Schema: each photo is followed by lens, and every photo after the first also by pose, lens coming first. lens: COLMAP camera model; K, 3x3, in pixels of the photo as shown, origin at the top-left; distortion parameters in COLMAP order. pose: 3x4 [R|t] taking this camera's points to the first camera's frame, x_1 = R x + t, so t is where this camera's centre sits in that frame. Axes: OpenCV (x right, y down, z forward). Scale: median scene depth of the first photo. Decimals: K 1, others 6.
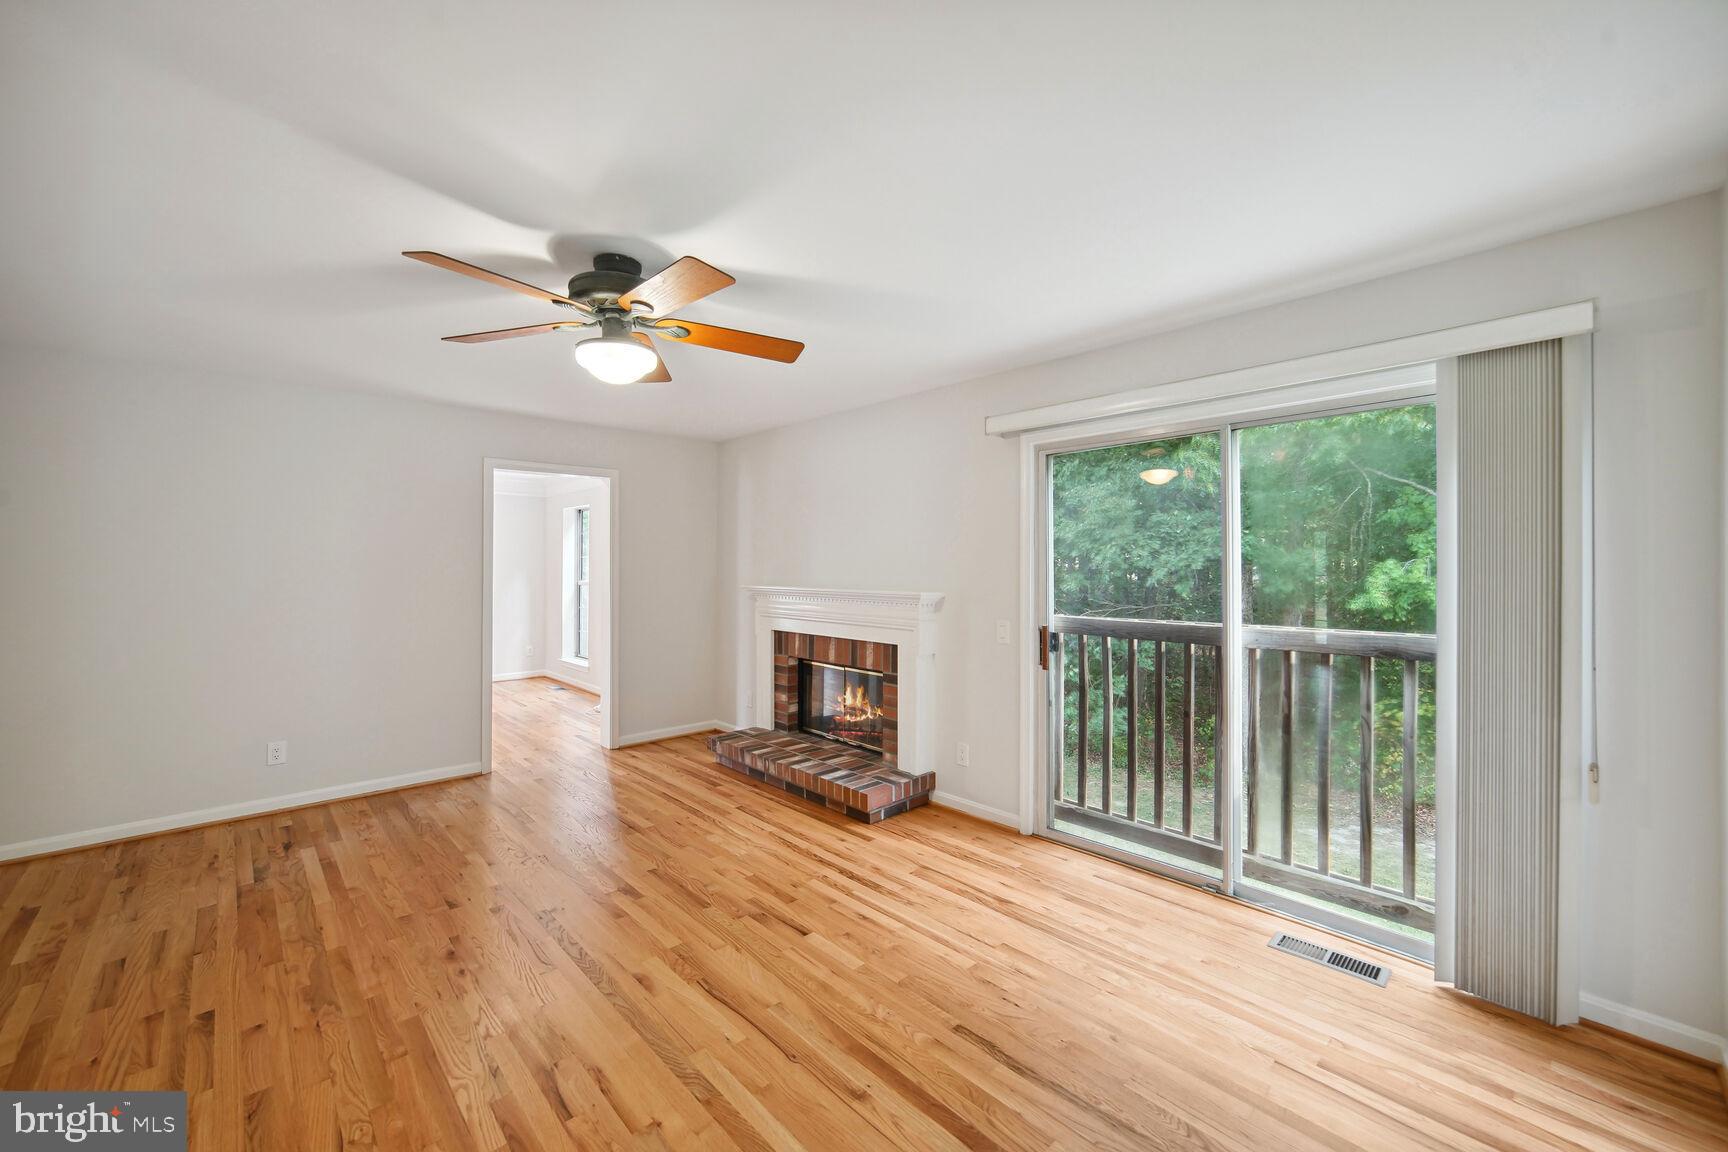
lens RADIAL K [[707.8, 0, 864.9], [0, 707.8, 602.4], [0, 0, 1]] dist [-0.023689, 0.013621]
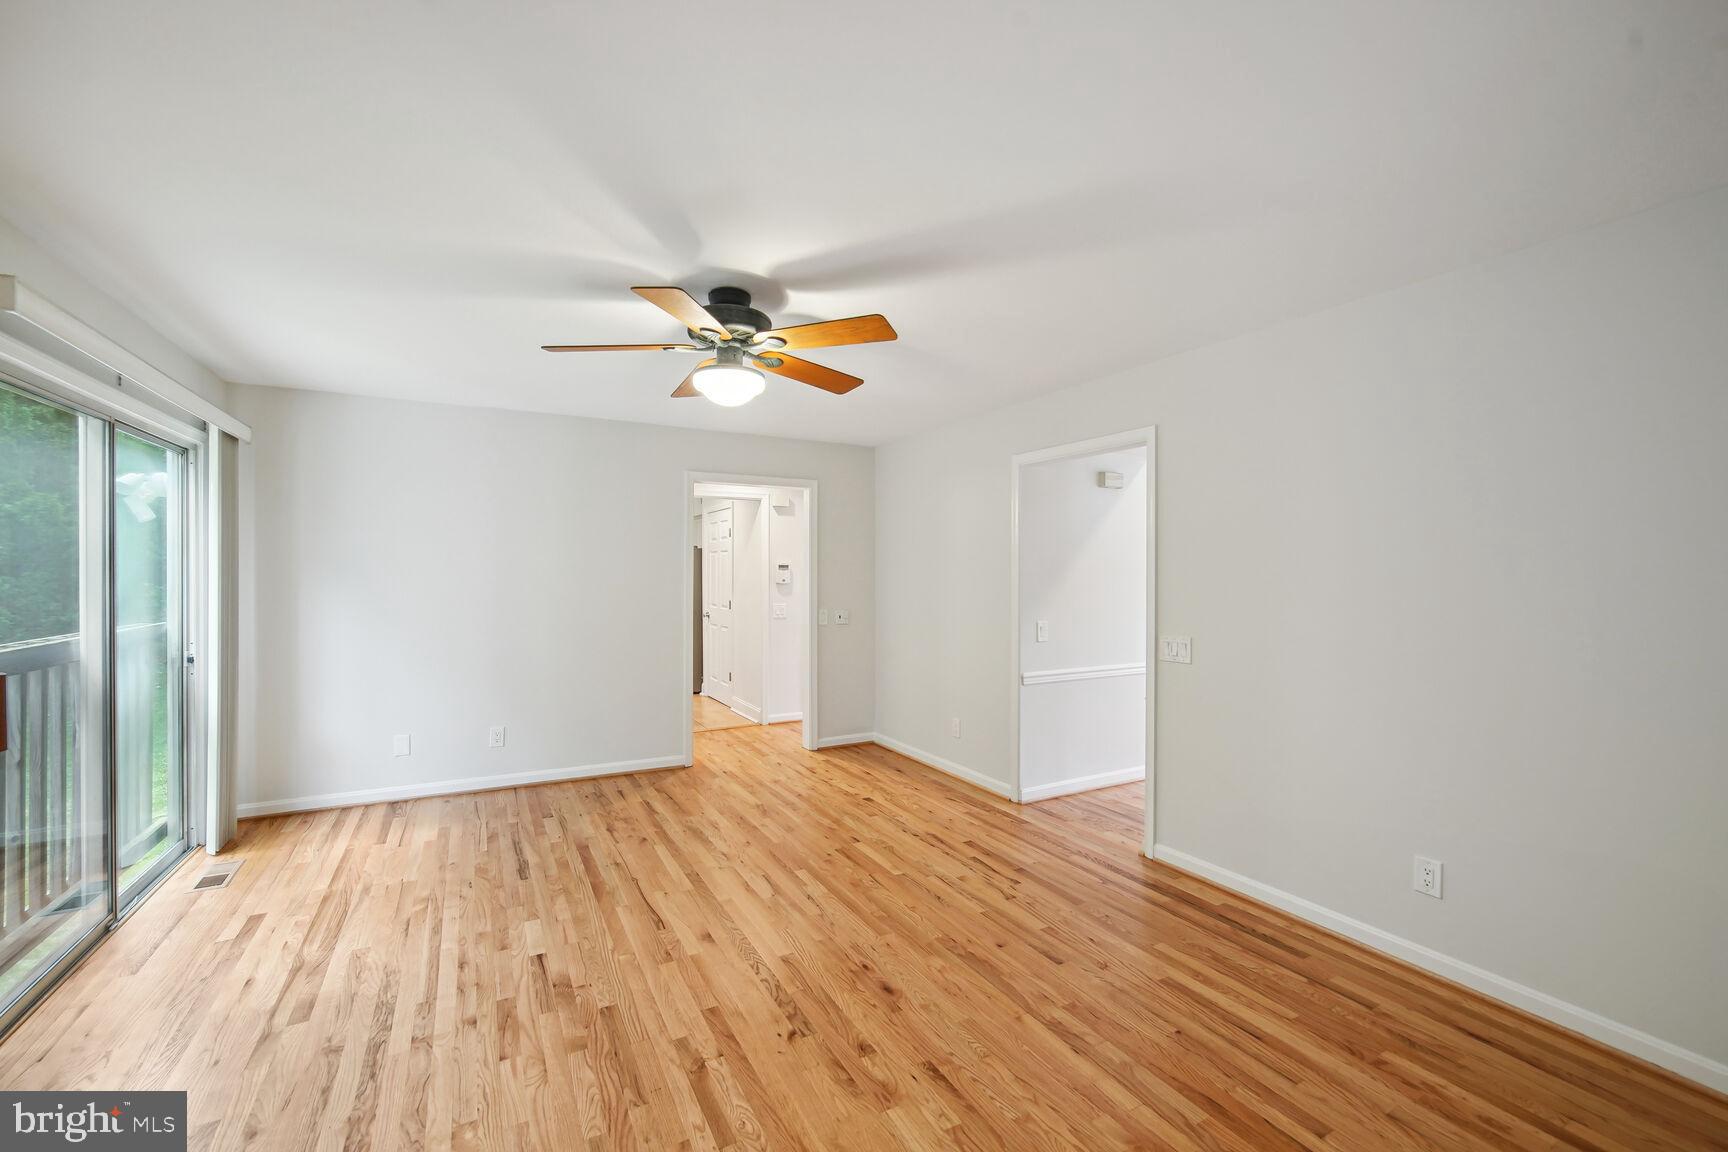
lens RADIAL K [[707.8, 0, 864.9], [0, 707.8, 602.4], [0, 0, 1]] dist [-0.023689, 0.013621]
pose [[-0.972907, -0.014451, 0.230746, -0.797302], [0.006188, 0.996059, 0.088473, -0.102314], [-0.231115, 0.087504, -0.968983, 1.939022]]
